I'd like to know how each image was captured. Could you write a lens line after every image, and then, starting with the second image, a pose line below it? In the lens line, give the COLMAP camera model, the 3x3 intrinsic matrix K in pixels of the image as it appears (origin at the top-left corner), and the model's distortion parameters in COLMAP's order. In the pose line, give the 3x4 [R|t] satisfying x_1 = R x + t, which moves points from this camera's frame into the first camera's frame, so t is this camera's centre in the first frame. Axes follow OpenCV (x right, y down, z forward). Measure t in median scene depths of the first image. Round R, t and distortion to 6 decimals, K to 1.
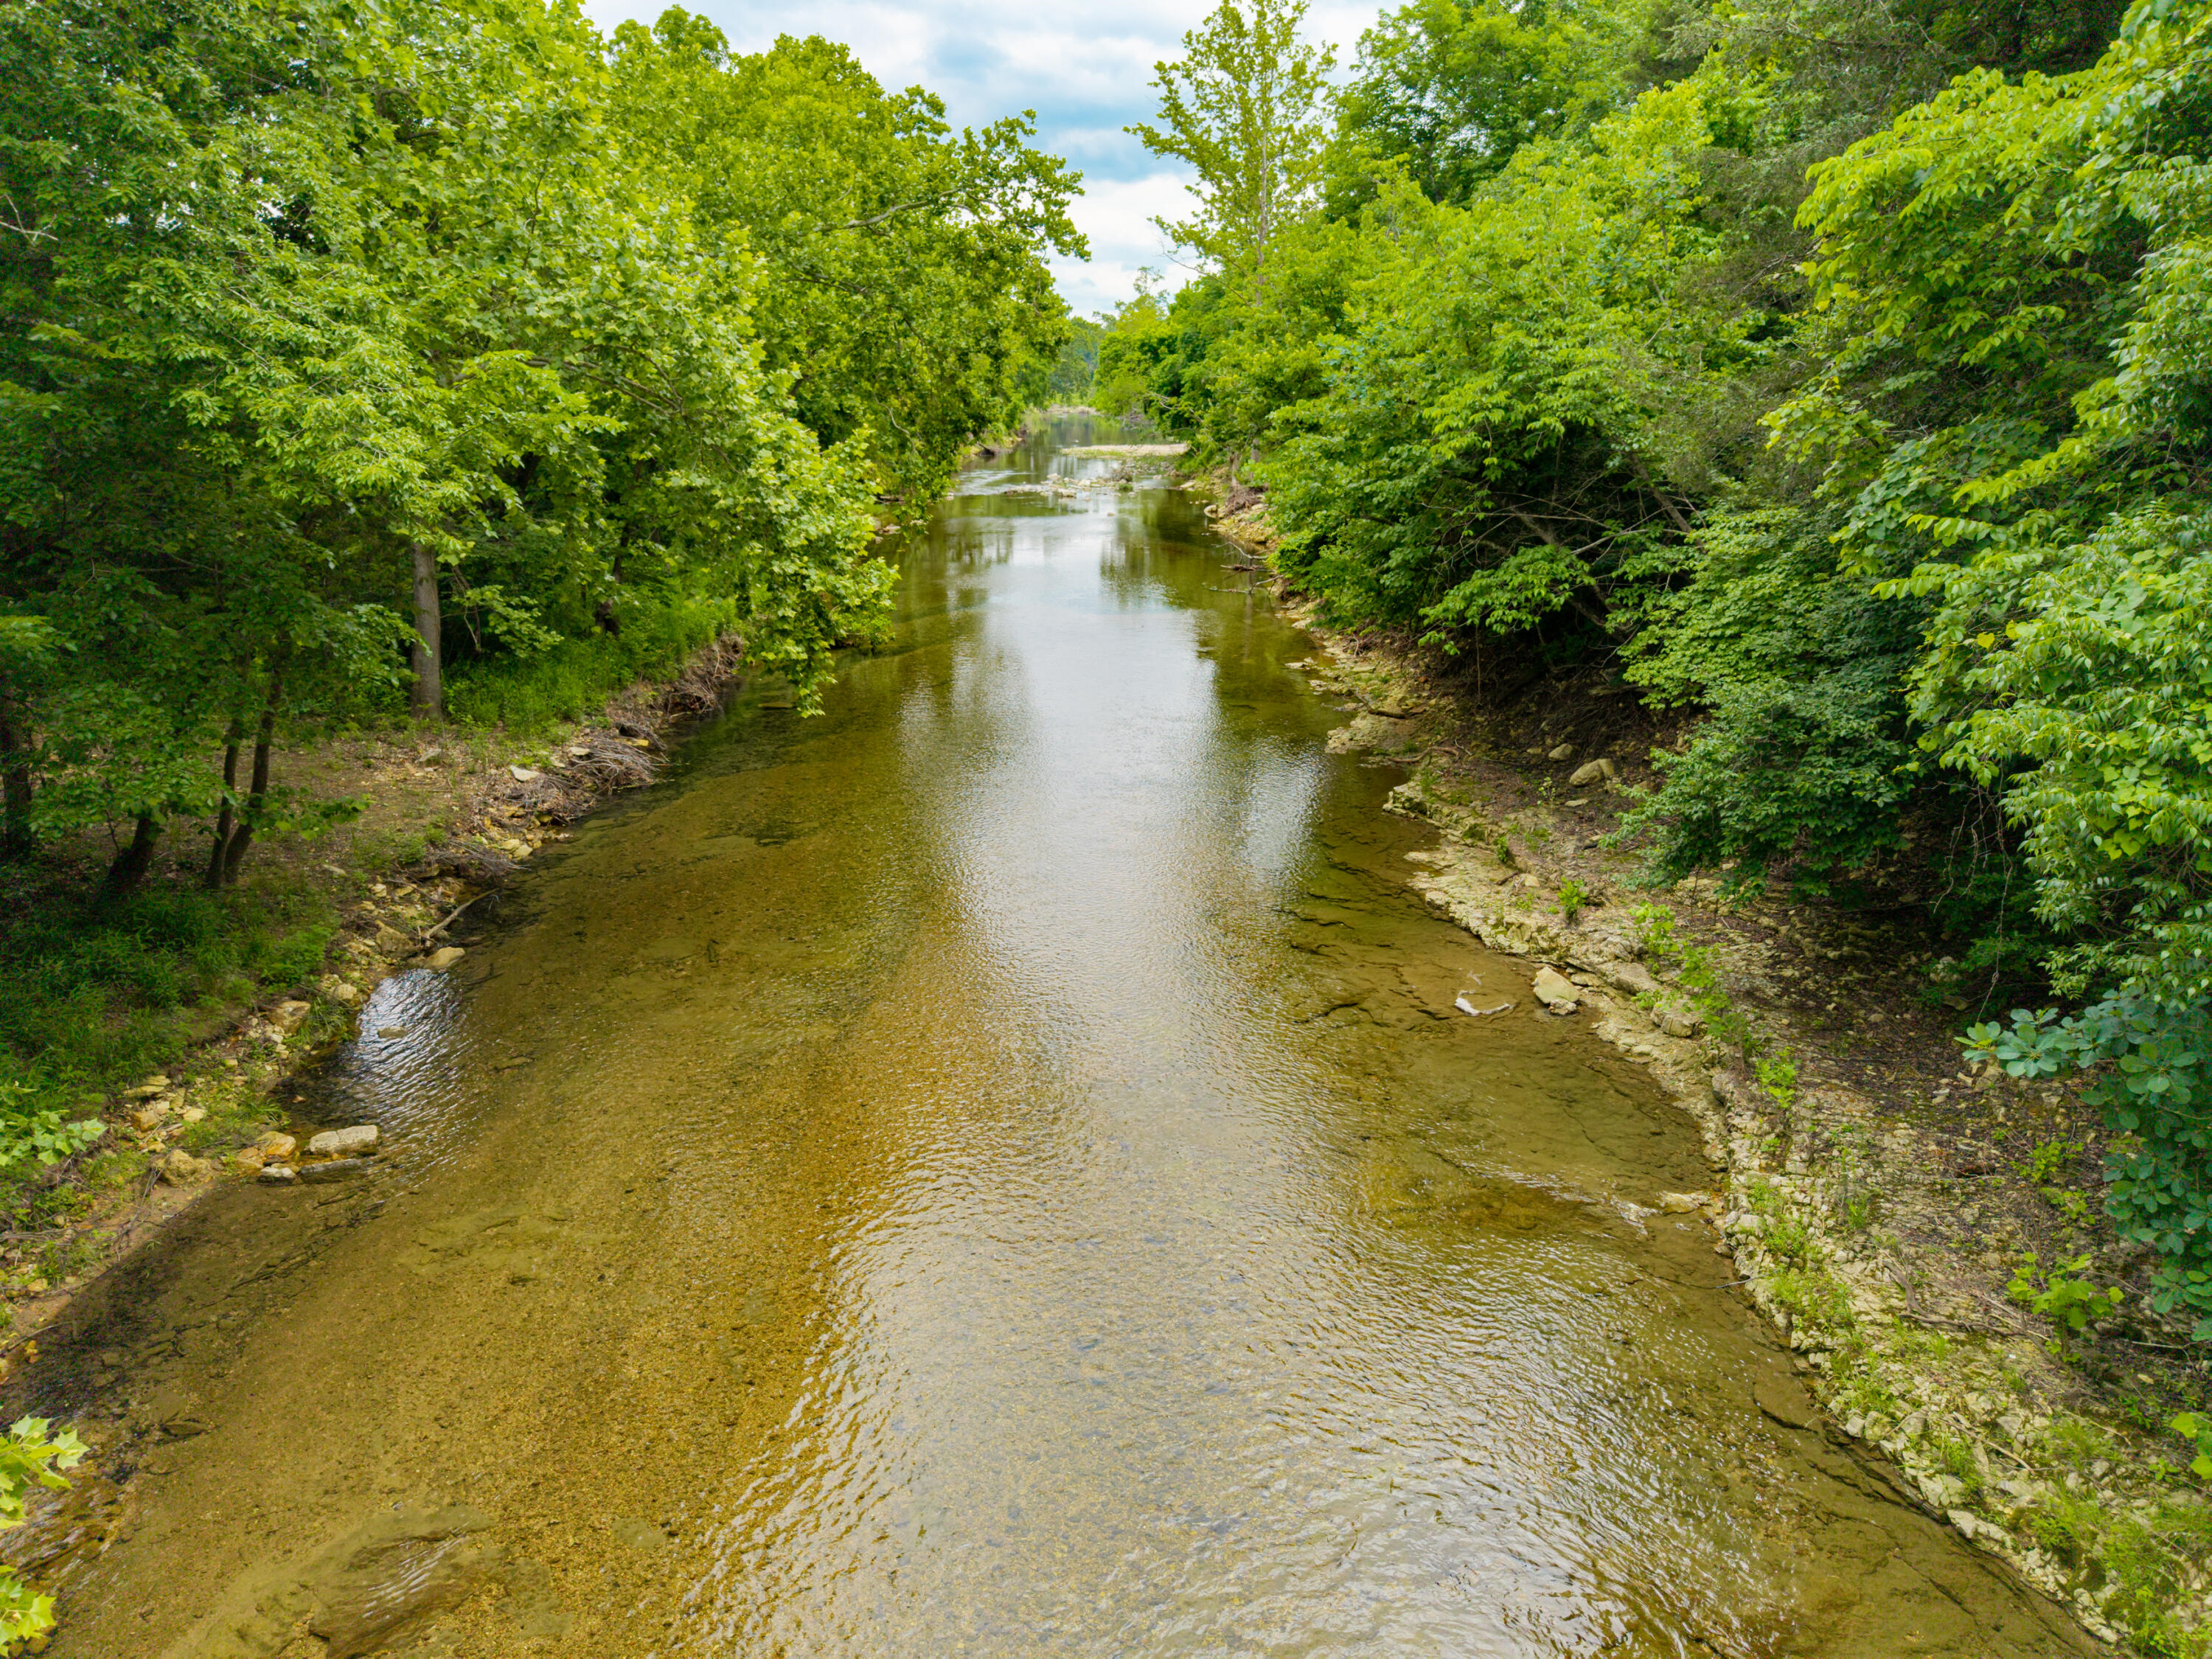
lens RADIAL K [[1487.2, 0, 1111.7], [0, 1487.2, 853.8], [0, 0, 1]] dist [0.007436, -0.009846]
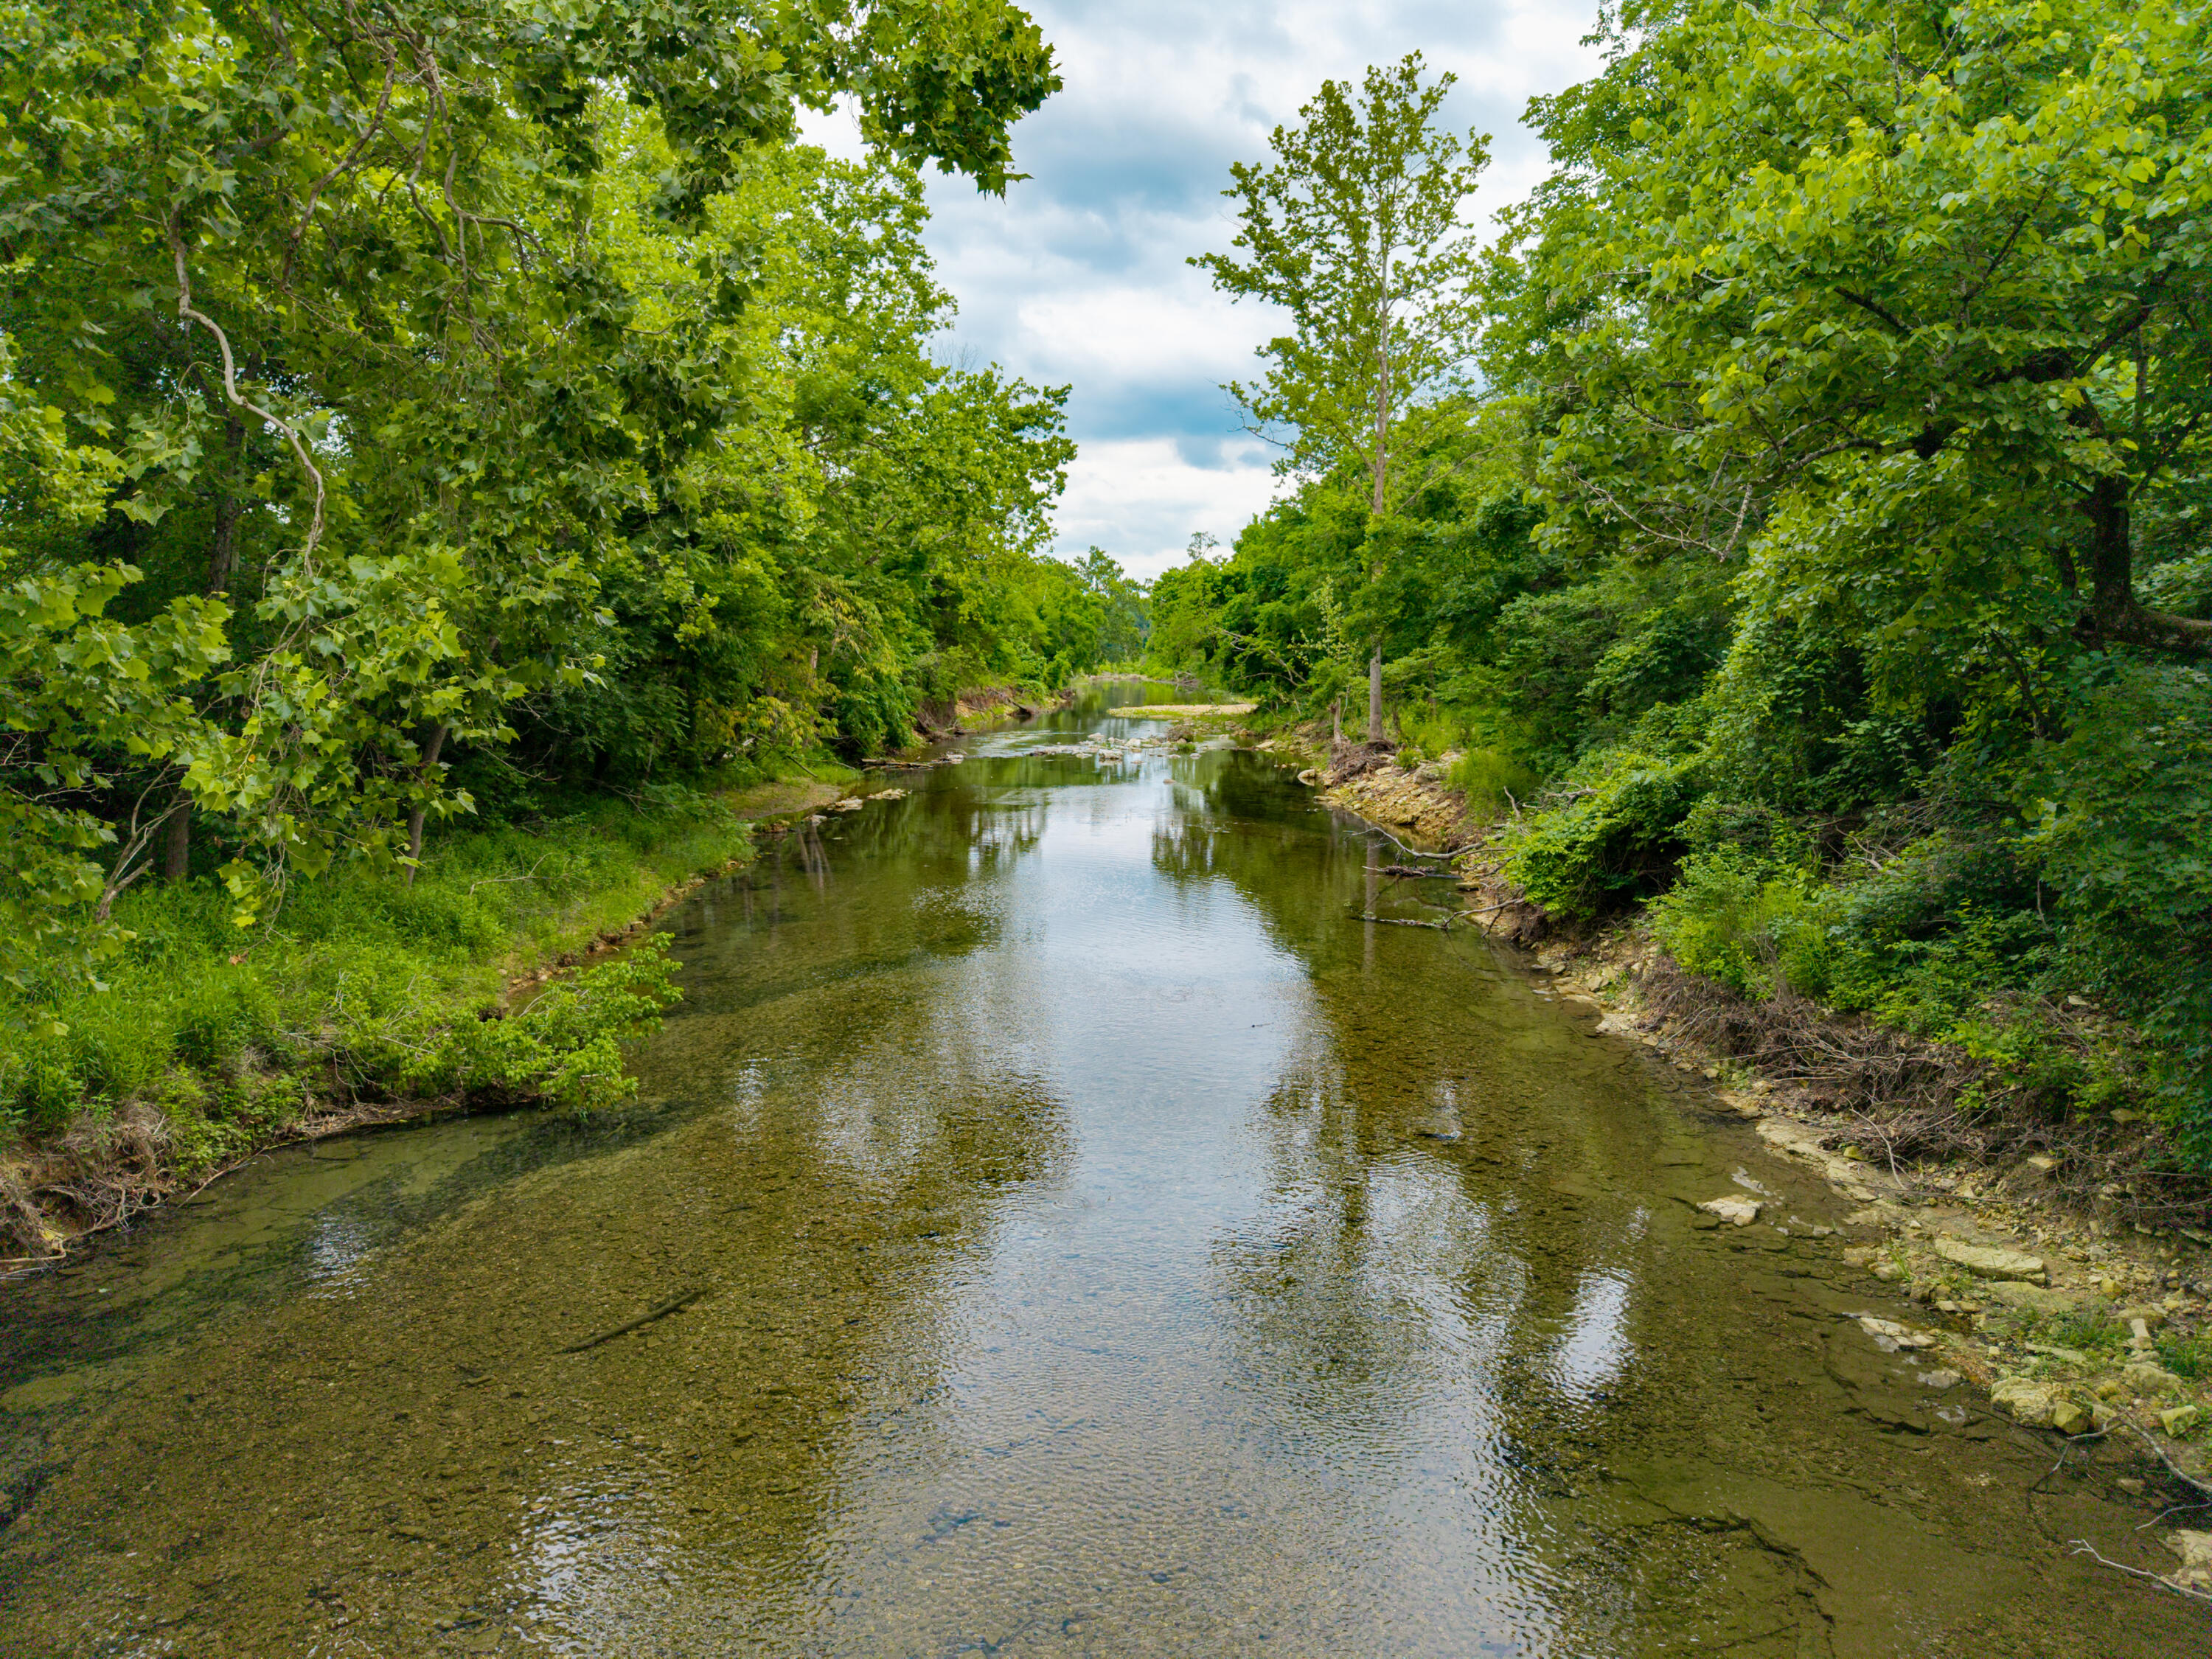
lens RADIAL K [[1487.2, 0, 1104.7], [0, 1487.2, 833.7], [0, 0, 1]] dist [0.007436, -0.009846]
pose [[0.999223, 0.001053, -0.039392, -0.003292], [-0.008448, 0.982121, -0.188060, -0.077268], [0.038490, 0.188247, 0.981367, 0.338860]]
